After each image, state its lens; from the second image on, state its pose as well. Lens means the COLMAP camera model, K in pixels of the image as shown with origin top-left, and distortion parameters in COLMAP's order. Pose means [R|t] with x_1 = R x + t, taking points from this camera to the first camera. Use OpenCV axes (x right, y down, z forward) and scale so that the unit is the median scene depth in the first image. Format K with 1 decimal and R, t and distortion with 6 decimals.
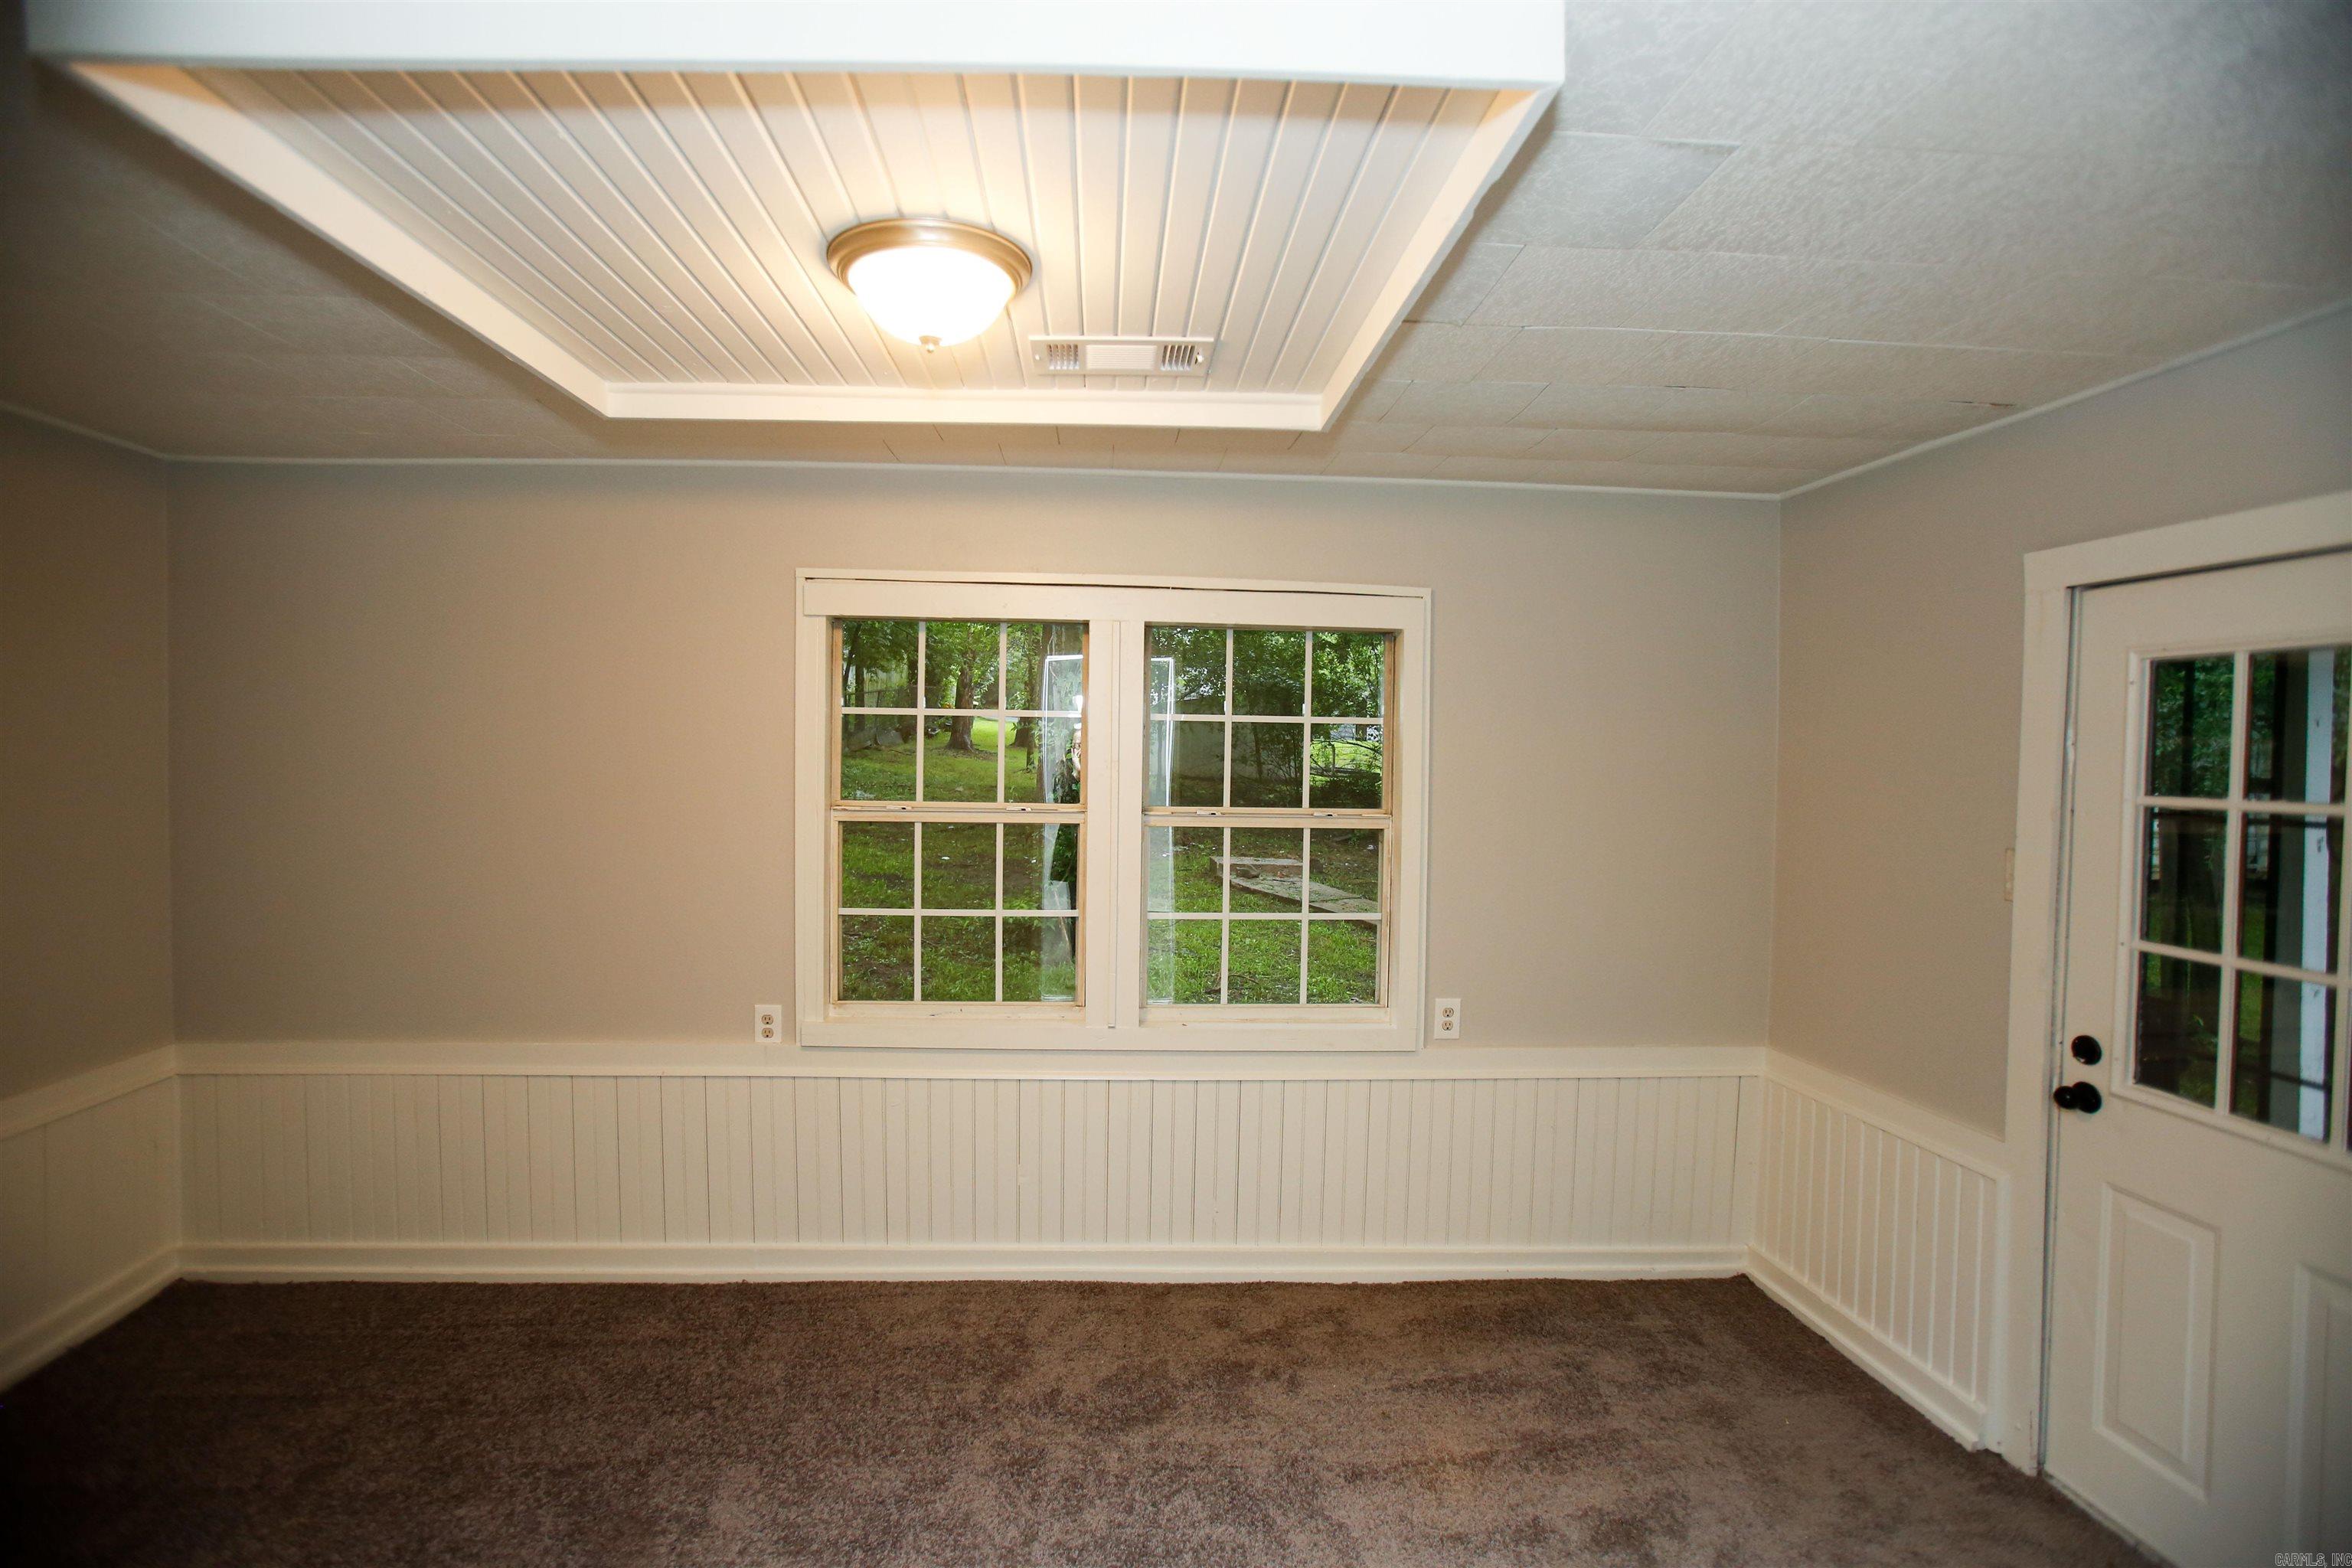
lens RADIAL K [[1091.4, 0, 1168.9], [0, 1091.4, 780.0], [0, 0, 1]] dist [-0.067863, 0.025786]
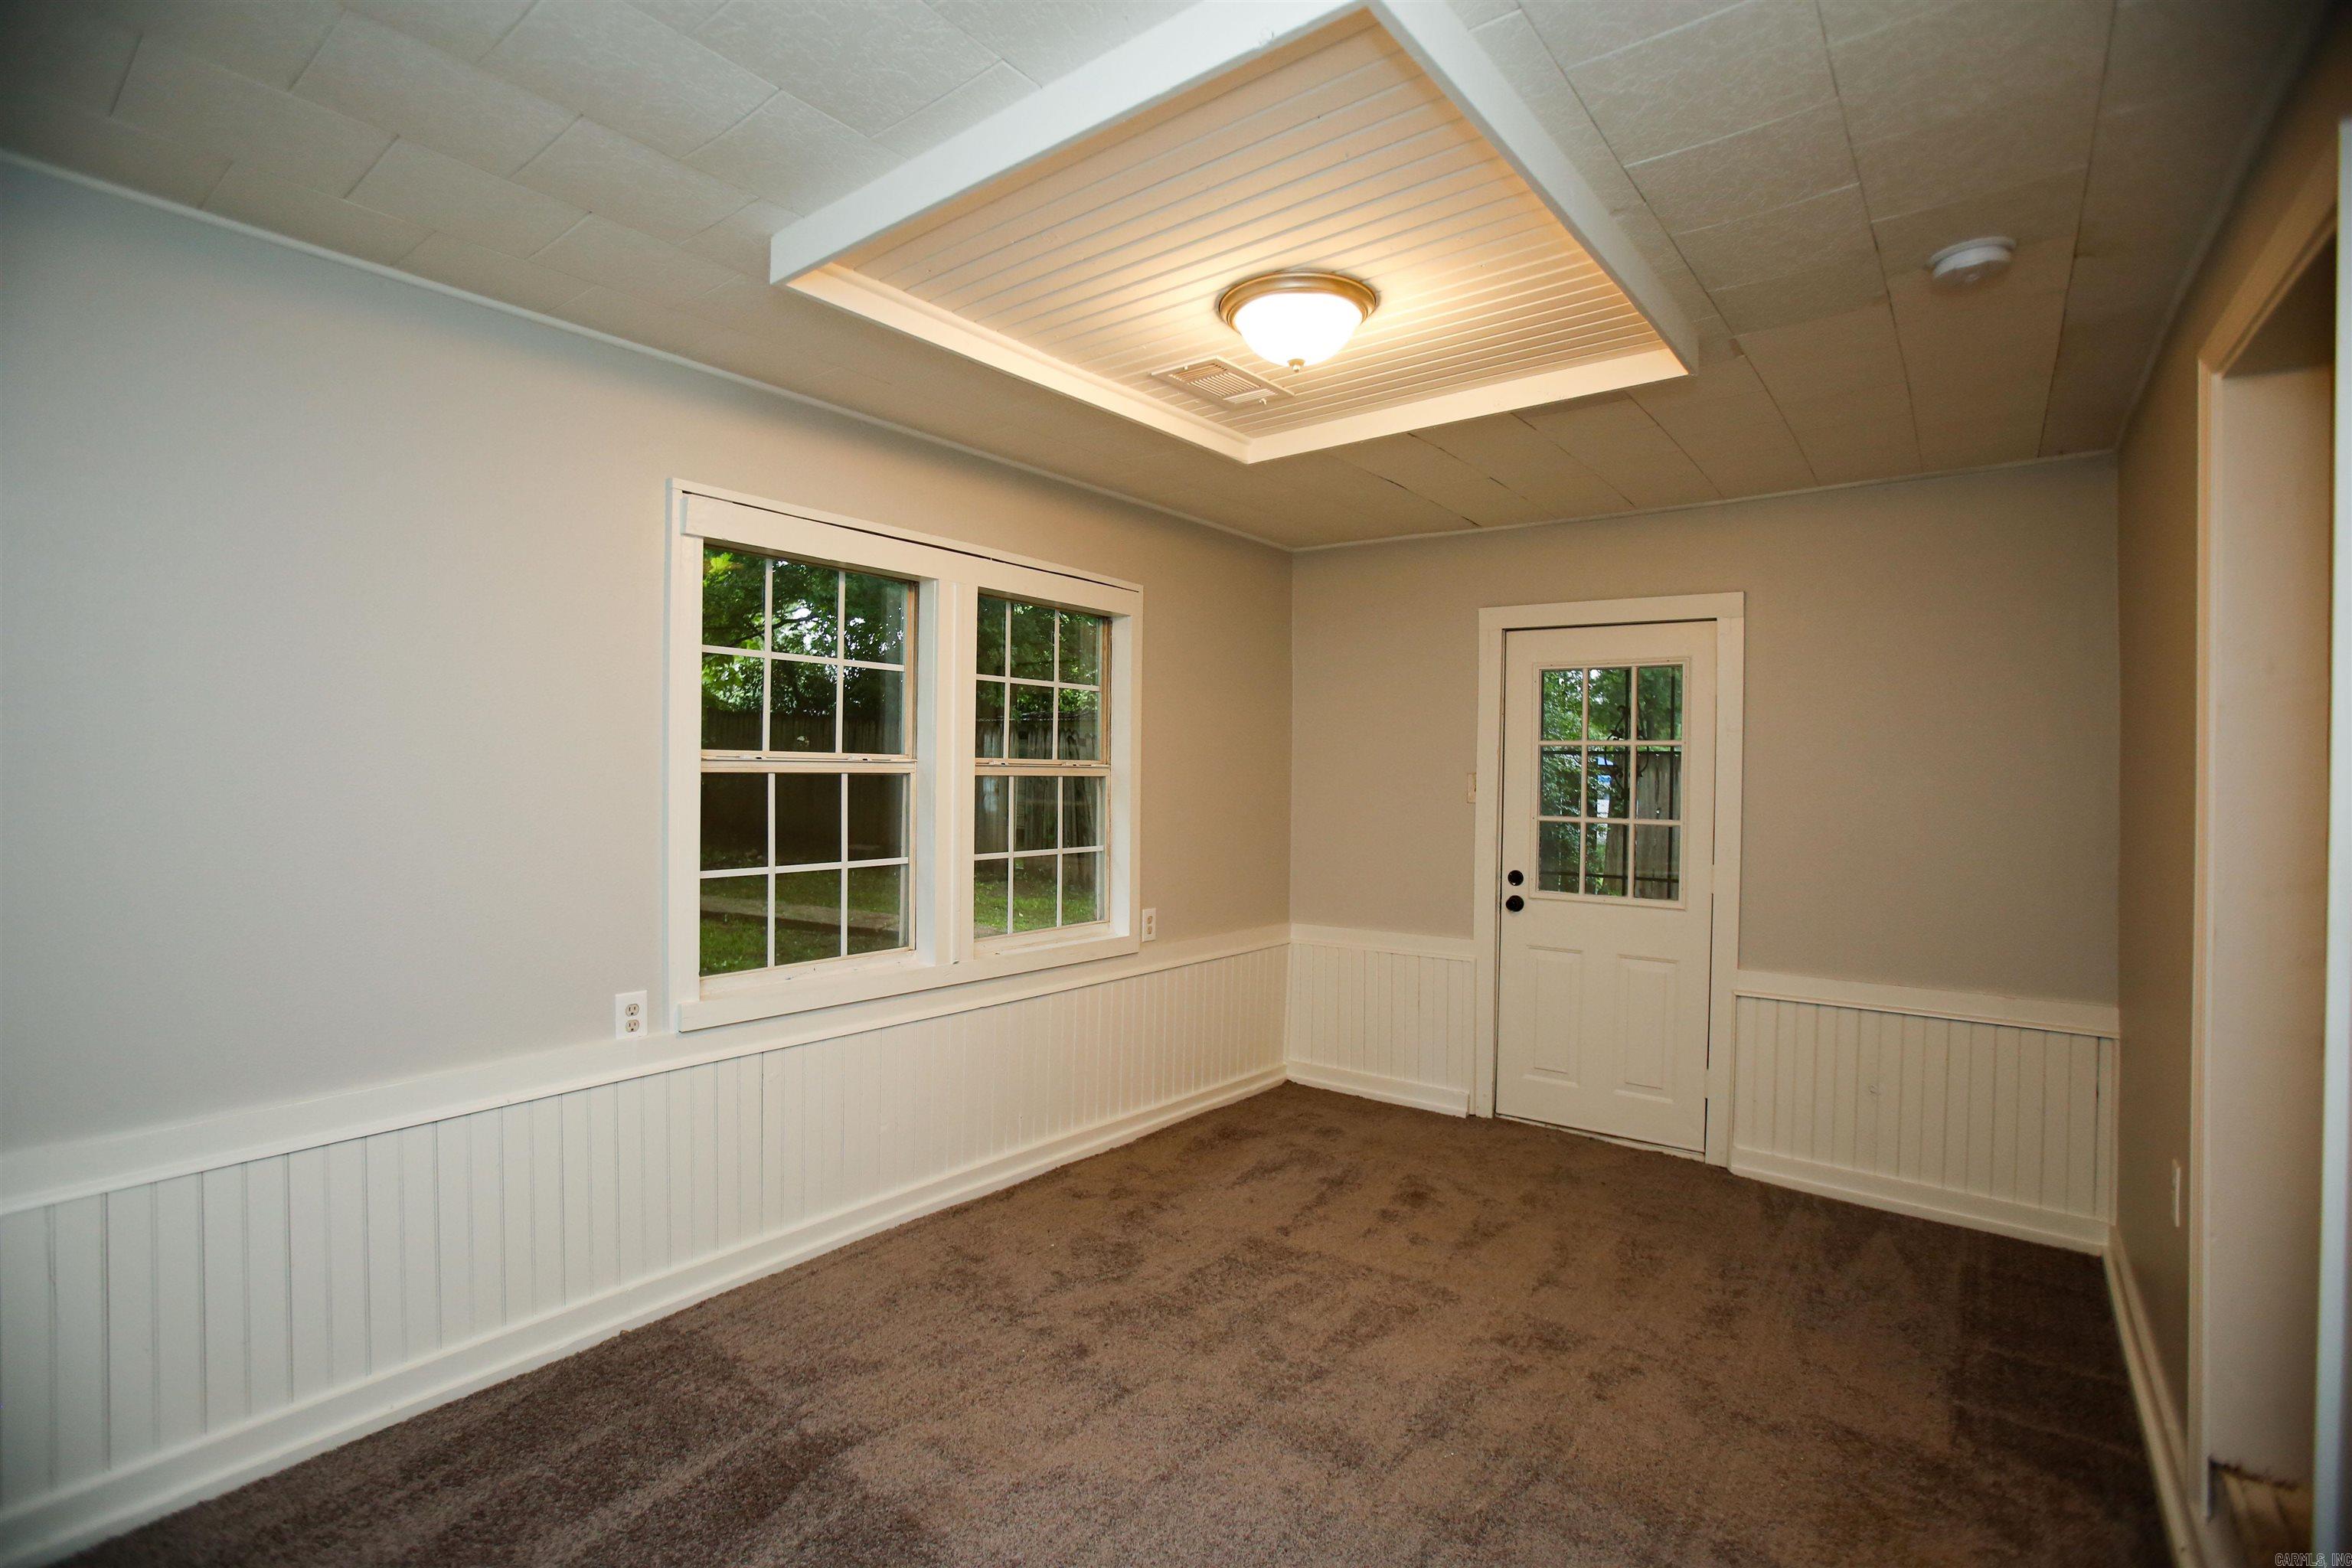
lens RADIAL K [[1091.4, 0, 1182.0], [0, 1091.4, 771.7], [0, 0, 1]] dist [-0.067863, 0.025786]
pose [[0.656962, -0.009251, 0.753867, -0.715056], [0.016661, 0.999859, -0.002250, 0.046951], [-0.753739, 0.014038, 0.657023, 0.132750]]
